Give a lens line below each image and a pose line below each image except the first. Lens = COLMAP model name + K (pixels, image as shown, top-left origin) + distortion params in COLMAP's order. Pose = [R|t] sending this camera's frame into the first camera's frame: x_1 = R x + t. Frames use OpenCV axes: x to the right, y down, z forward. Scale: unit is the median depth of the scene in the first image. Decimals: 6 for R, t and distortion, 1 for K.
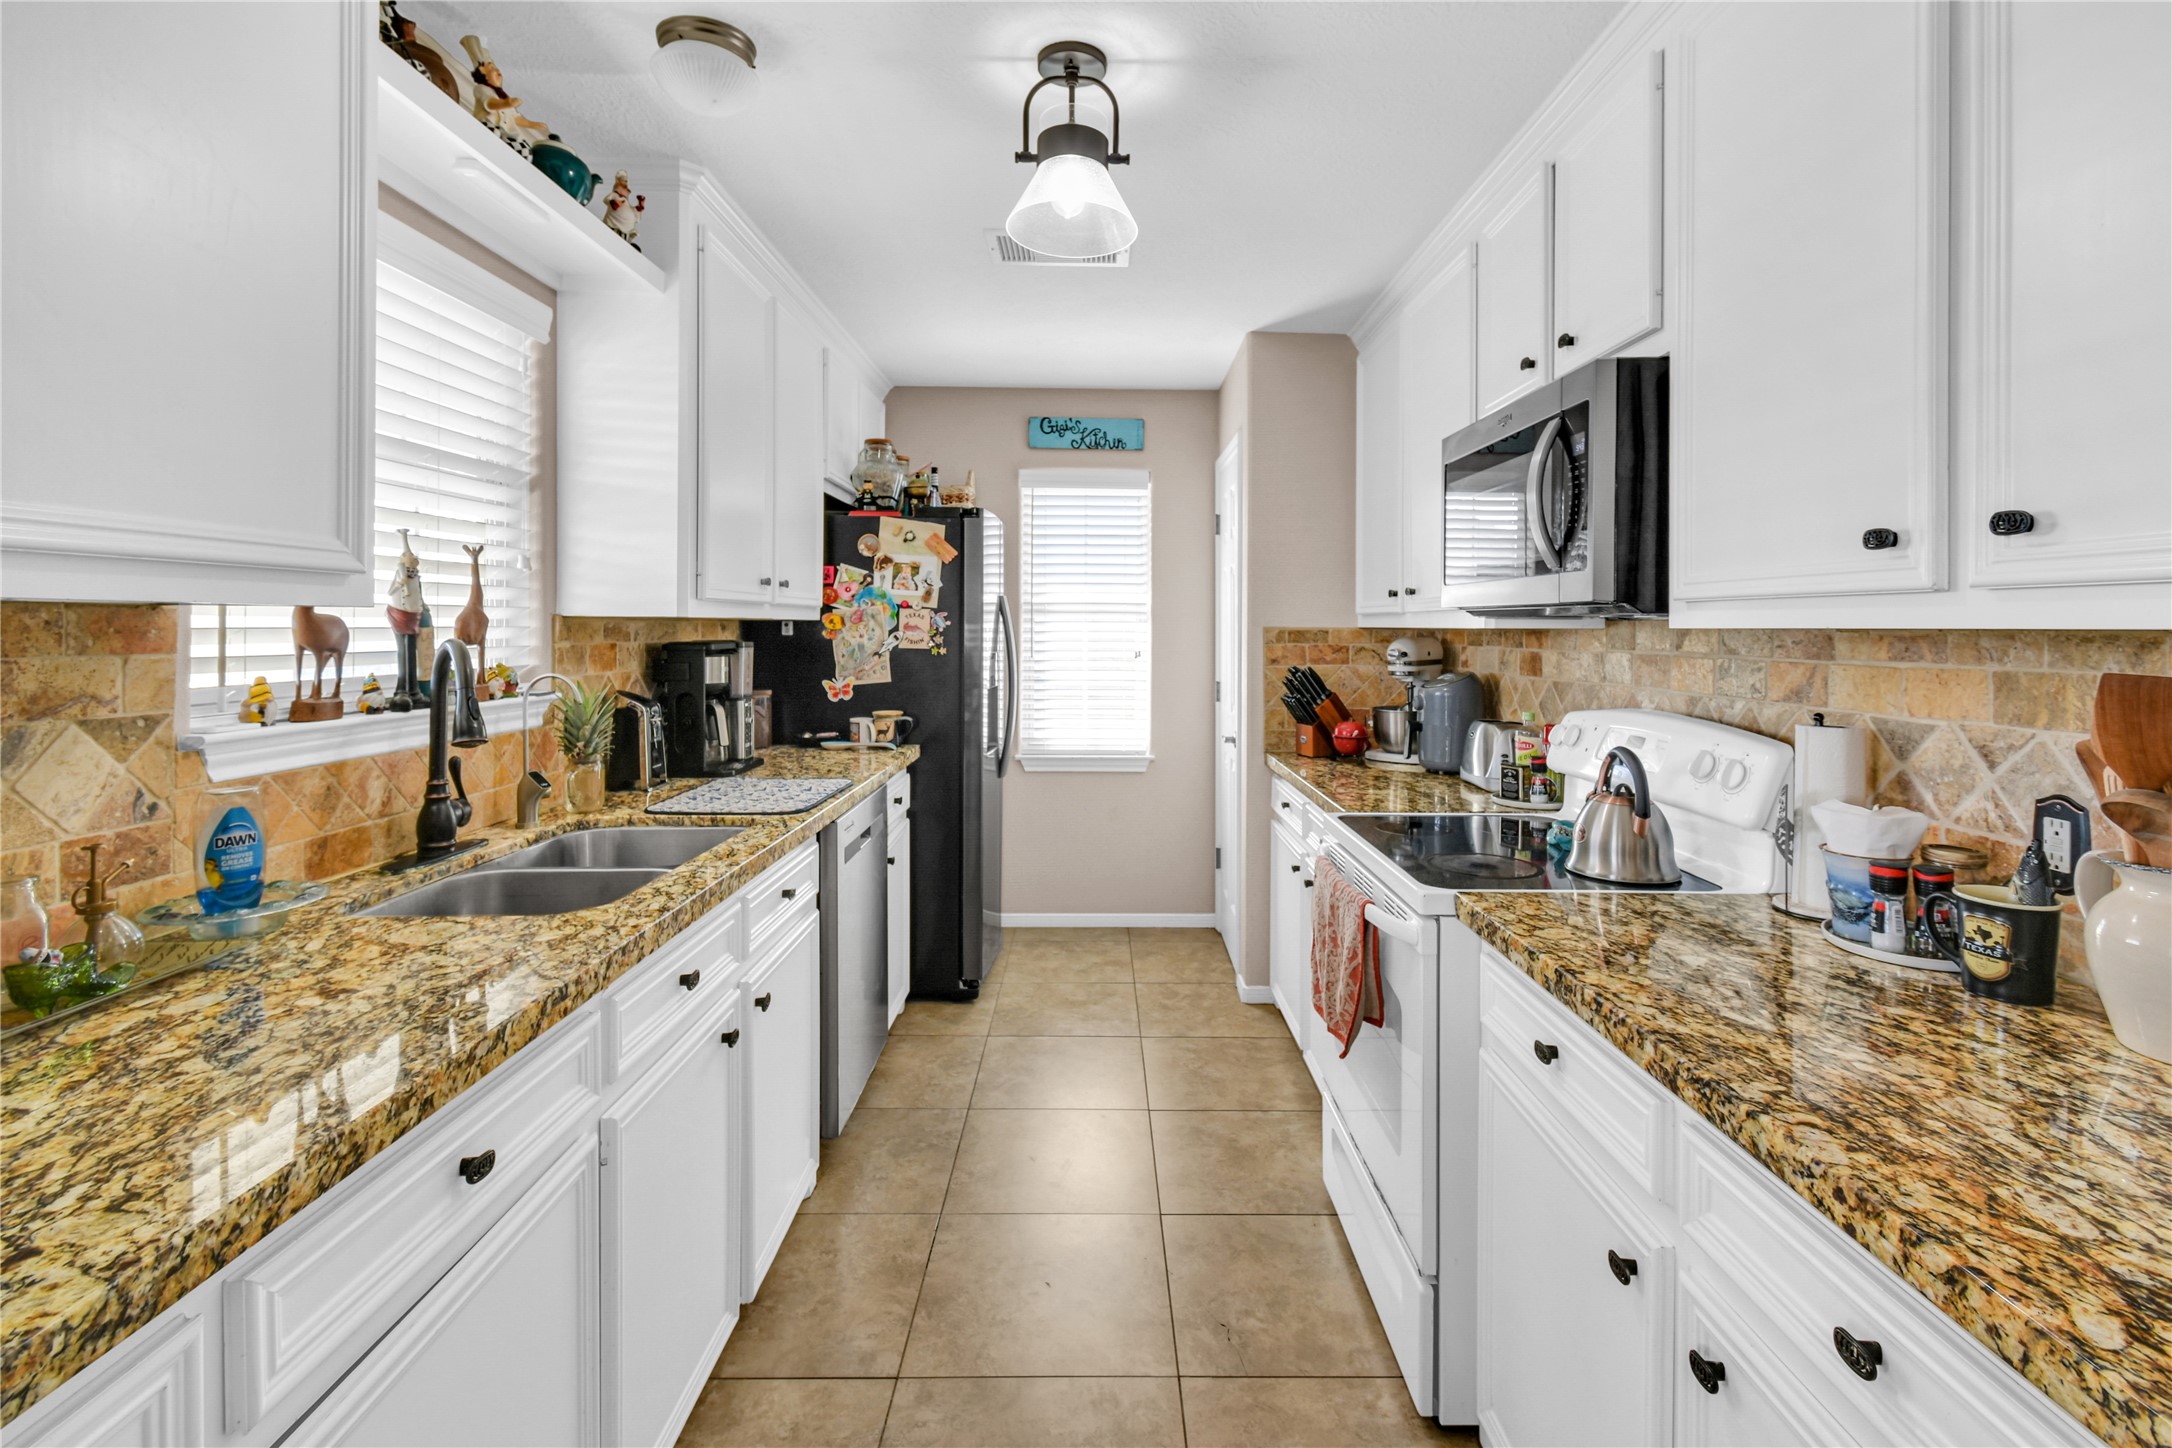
lens RADIAL K [[1020.1, 0, 1143.6], [0, 1020.1, 638.9], [0, 0, 1]] dist [0.004626, -0.002382]
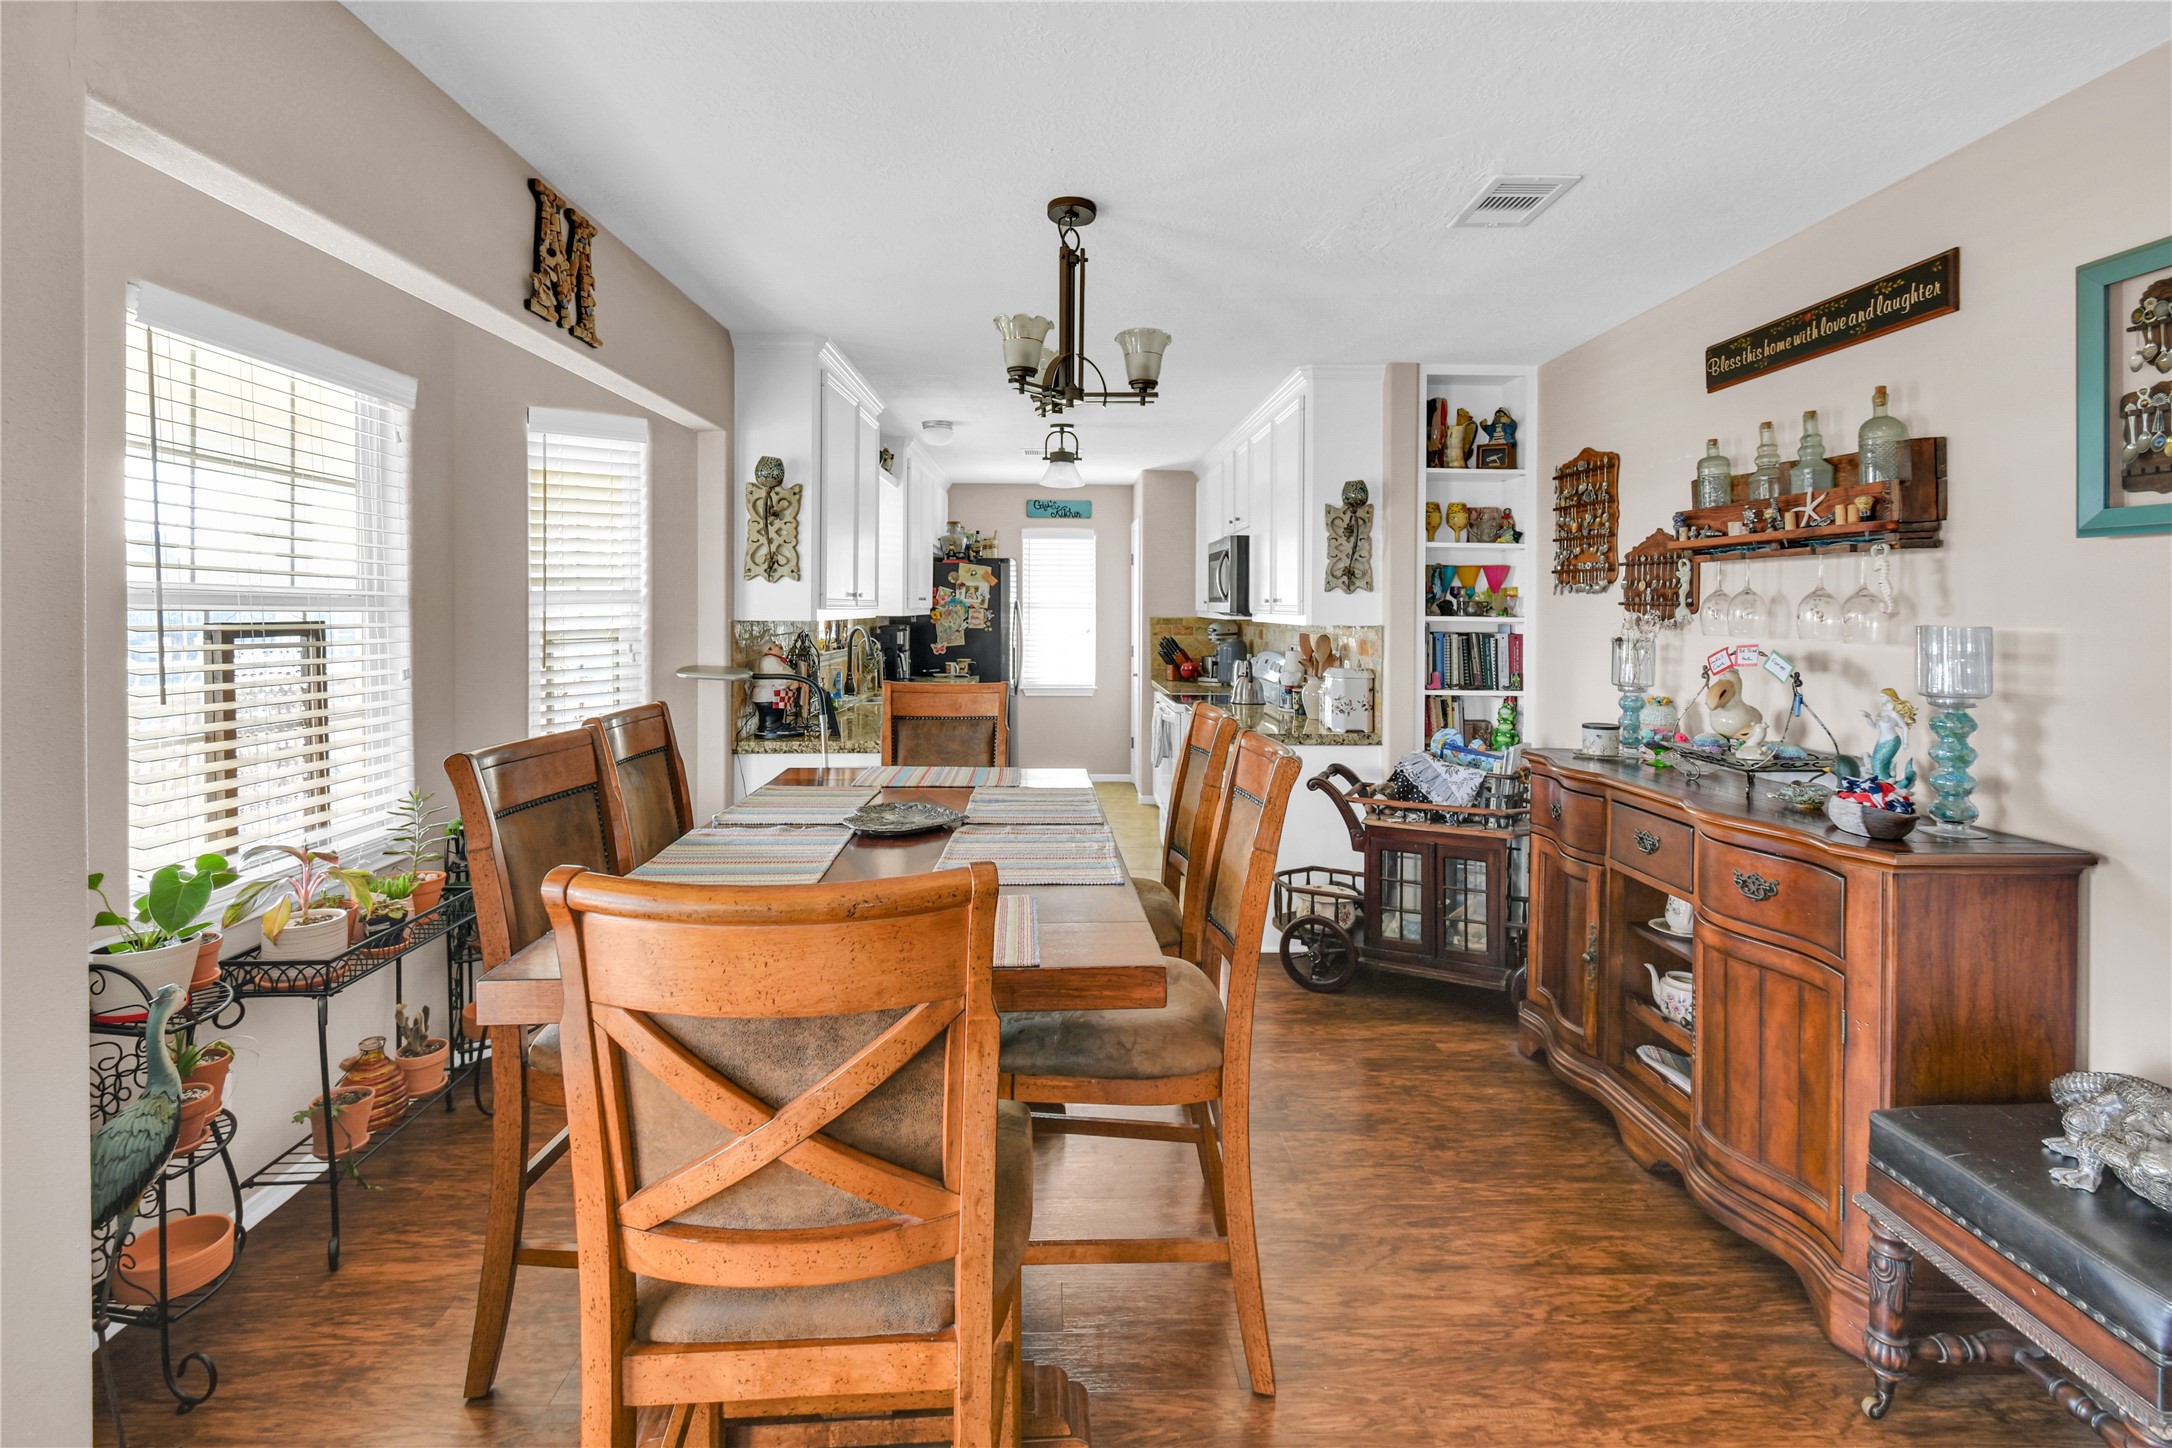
lens RADIAL K [[1020.1, 0, 1115.9], [0, 1020.1, 612.4], [0, 0, 1]] dist [0.004626, -0.002382]
pose [[0.999861, -0.003214, 0.016338, 0.018070], [0.003308, 0.999978, -0.005746, -0.009737], [-0.016319, 0.005799, 0.999850, -1.040889]]
